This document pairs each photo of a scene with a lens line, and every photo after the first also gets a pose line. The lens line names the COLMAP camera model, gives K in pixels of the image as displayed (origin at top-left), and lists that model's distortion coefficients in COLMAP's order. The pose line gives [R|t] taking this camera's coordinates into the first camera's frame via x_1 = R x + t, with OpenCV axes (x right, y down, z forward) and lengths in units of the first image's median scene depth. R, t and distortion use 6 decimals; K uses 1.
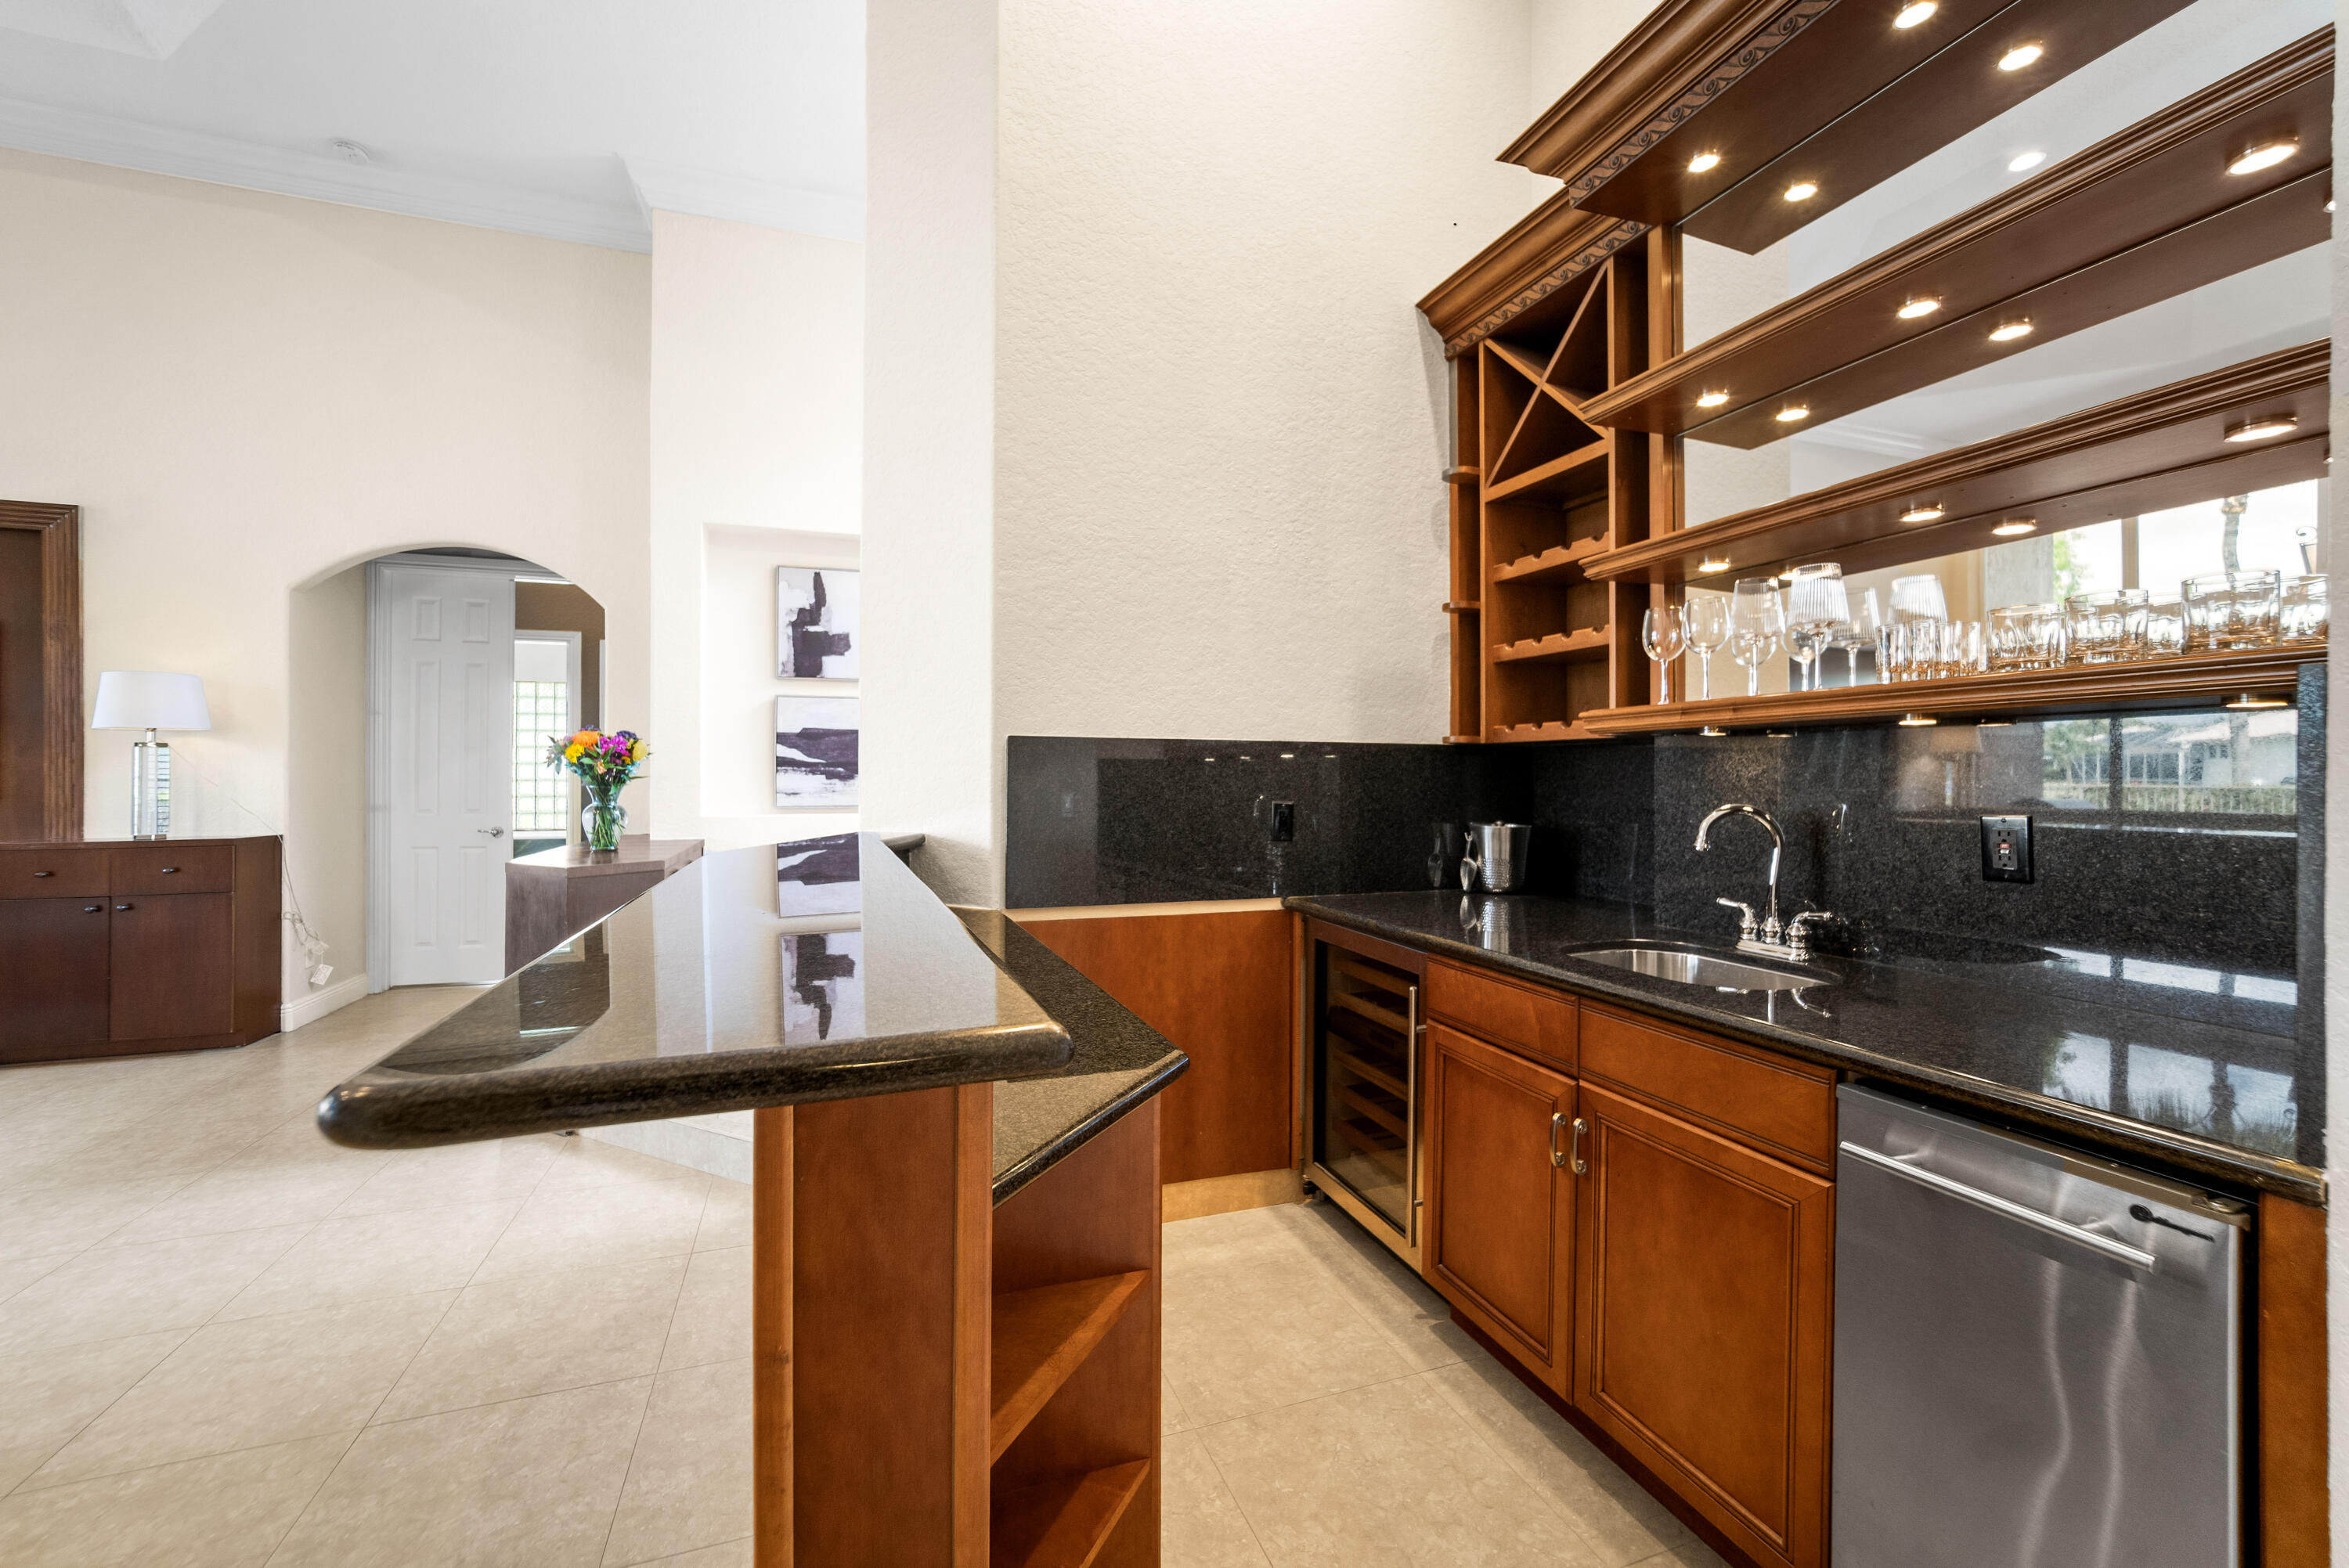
lens RADIAL K [[921.0, 0, 1148.8], [0, 921.0, 775.9], [0, 0, 1]] dist [-0.020434, 0.008799]
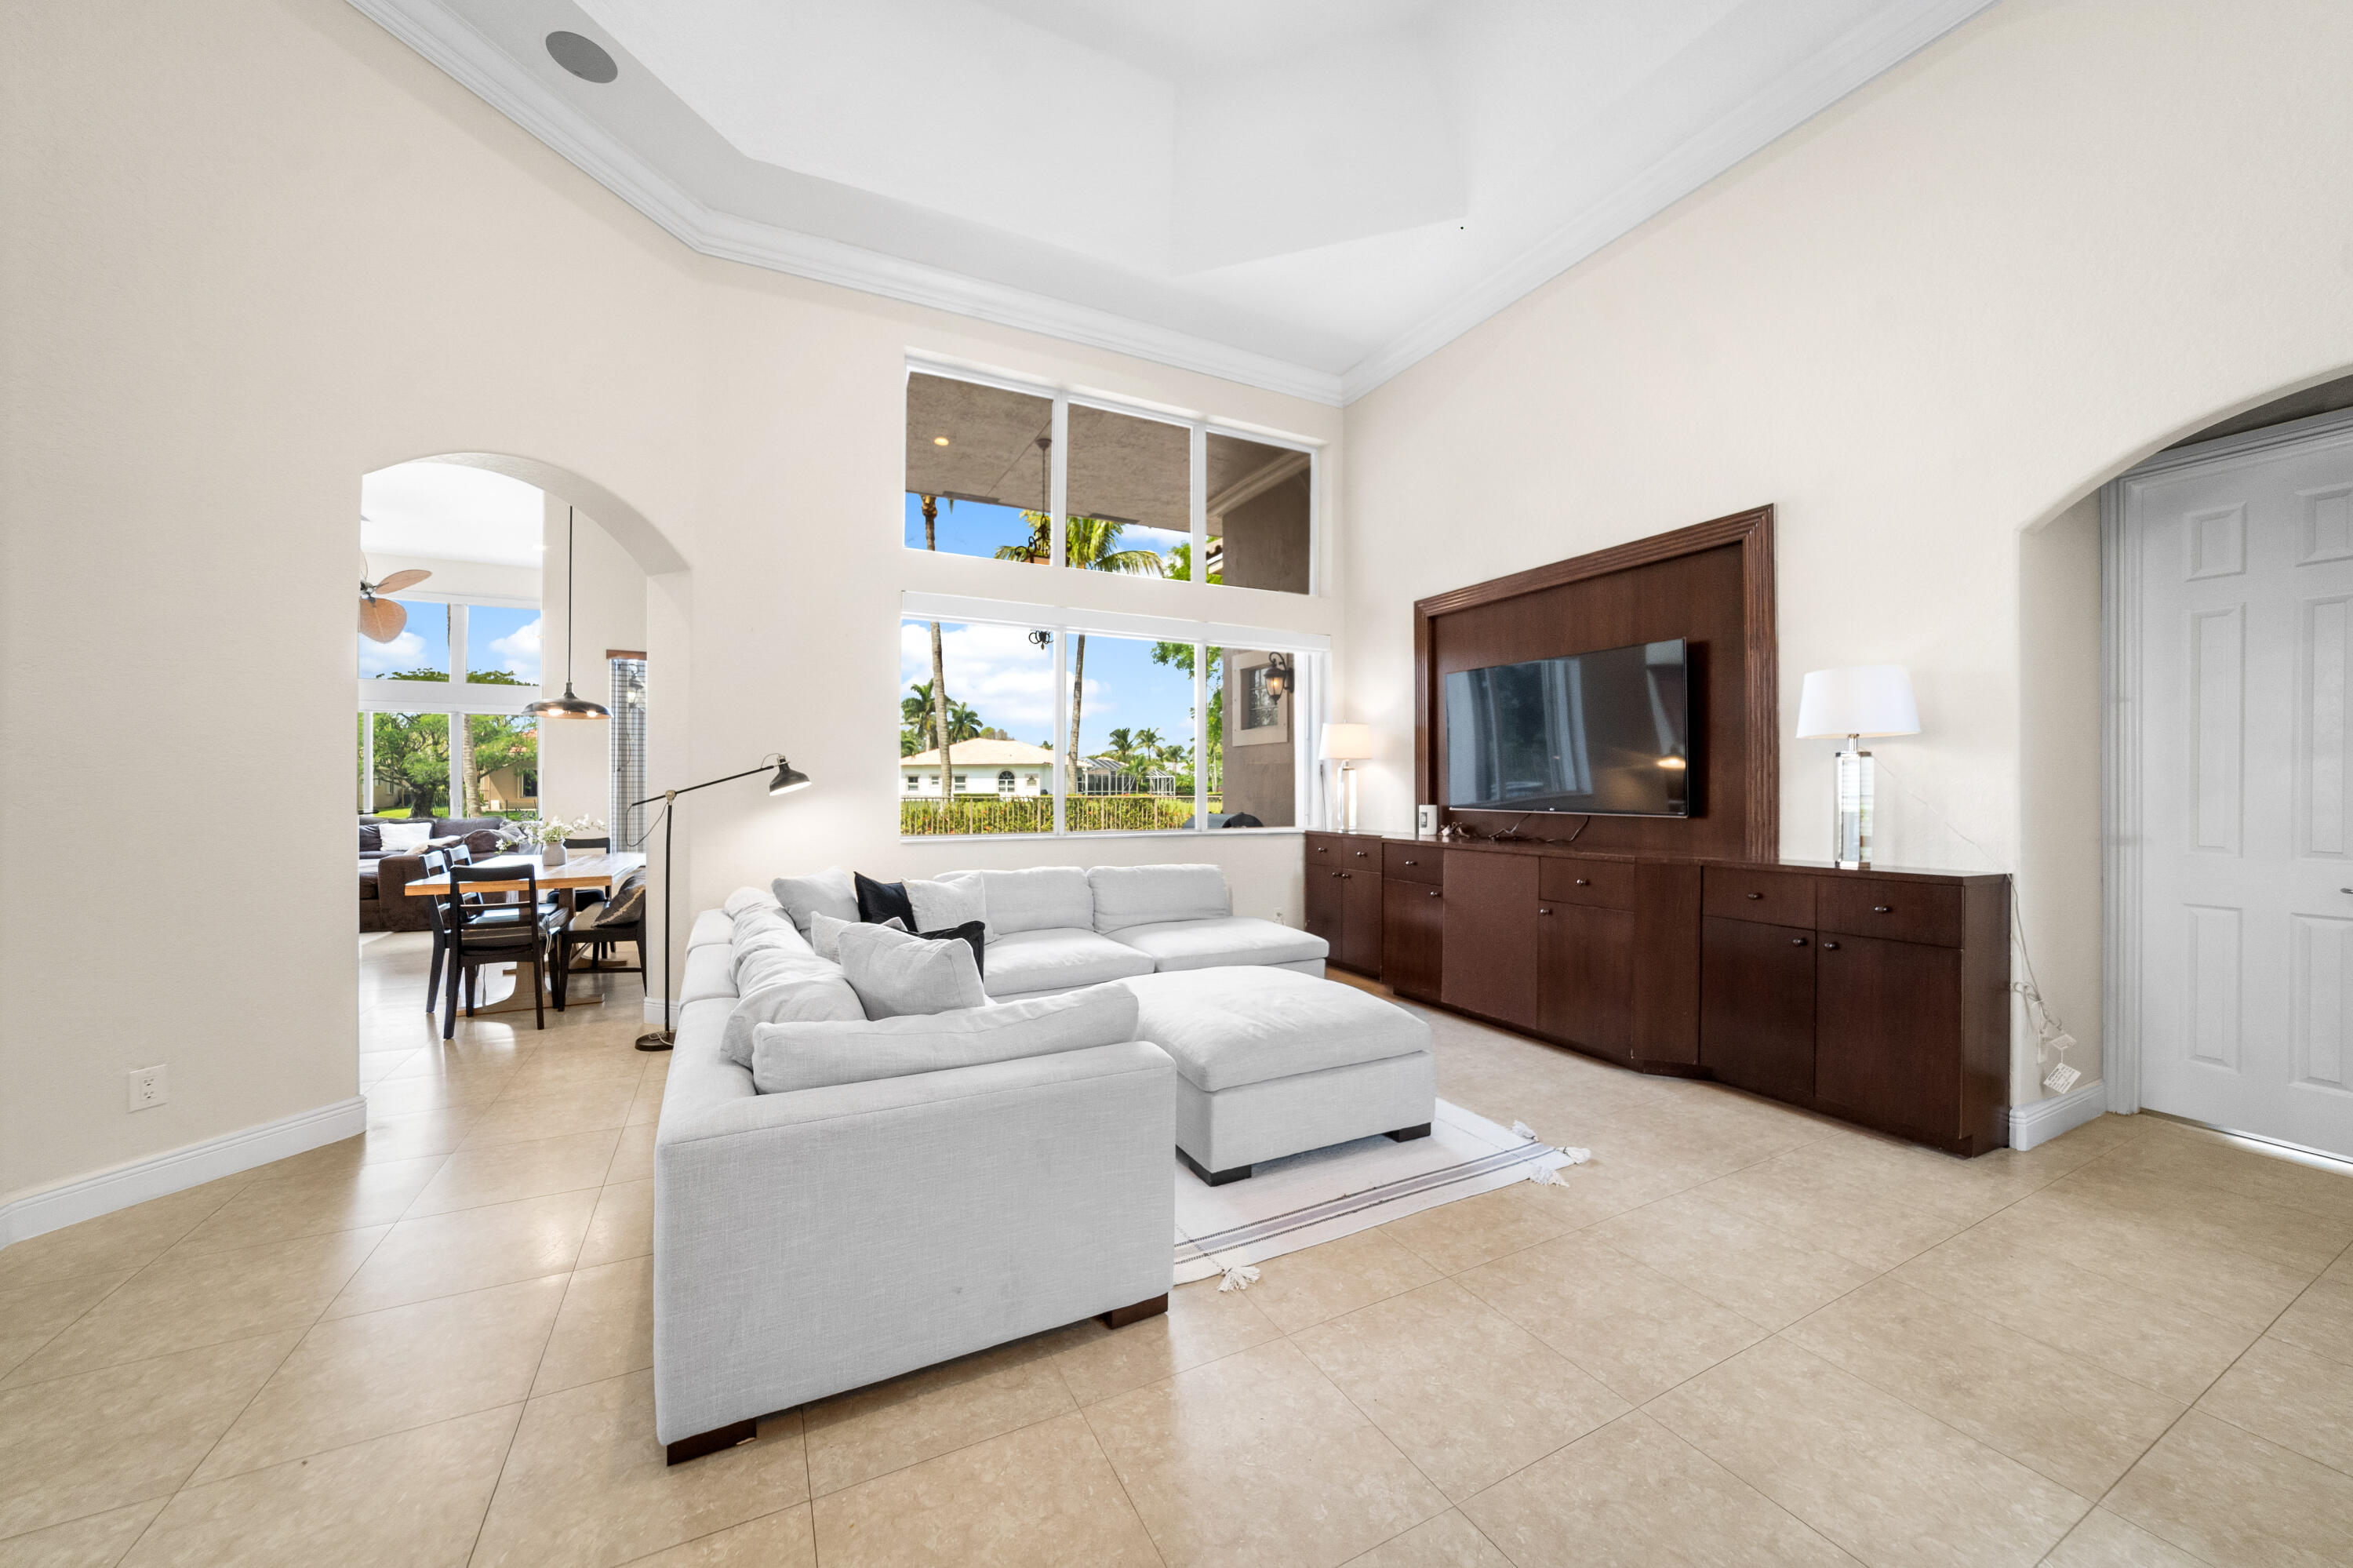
lens RADIAL K [[832.8, 0, 1149.6], [0, 832.8, 779.2], [0, 0, 1]] dist [-0.027574, 0.006975]
pose [[0.134639, -0.010491, -0.990839, -0.432966], [-0.004605, 0.999927, -0.011213, 0.000360], [0.990884, 0.006073, 0.134581, 0.253882]]
